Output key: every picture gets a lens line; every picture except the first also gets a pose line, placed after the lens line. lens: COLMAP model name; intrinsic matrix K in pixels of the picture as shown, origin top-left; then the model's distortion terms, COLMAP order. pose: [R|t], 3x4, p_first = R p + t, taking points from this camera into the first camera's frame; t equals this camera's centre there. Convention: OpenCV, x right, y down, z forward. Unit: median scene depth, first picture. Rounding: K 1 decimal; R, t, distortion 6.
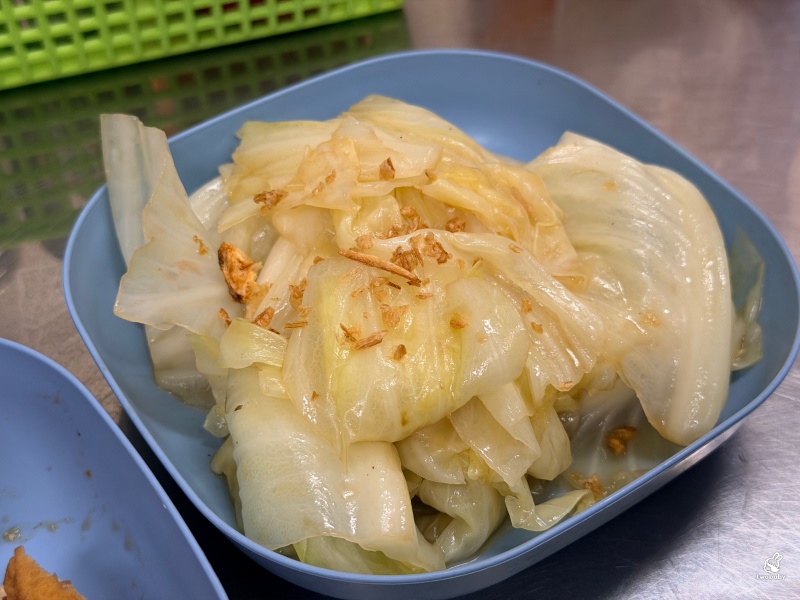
lens RADIAL K [[1173.2, 0, 400.0], [0, 1173.2, 300.0], [0, 0, 1]] dist [0.198060, -0.597068]
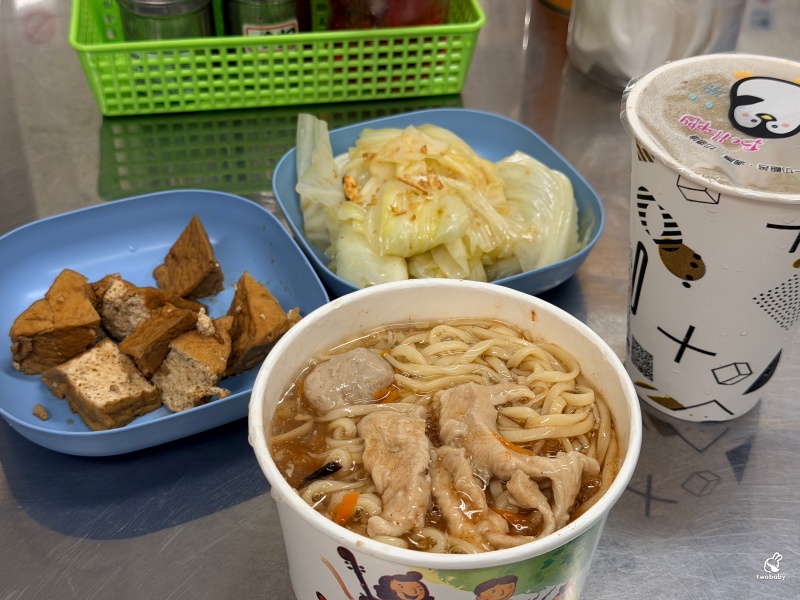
lens RADIAL K [[1173.2, 0, 400.0], [0, 1173.2, 300.0], [0, 0, 1]] dist [0.198060, -0.597068]
pose [[0.985436, 0.136343, -0.101615, 0.205756], [-0.146971, 0.983478, -0.105695, 0.401872], [0.085525, 0.119090, 0.989193, -1.136404]]
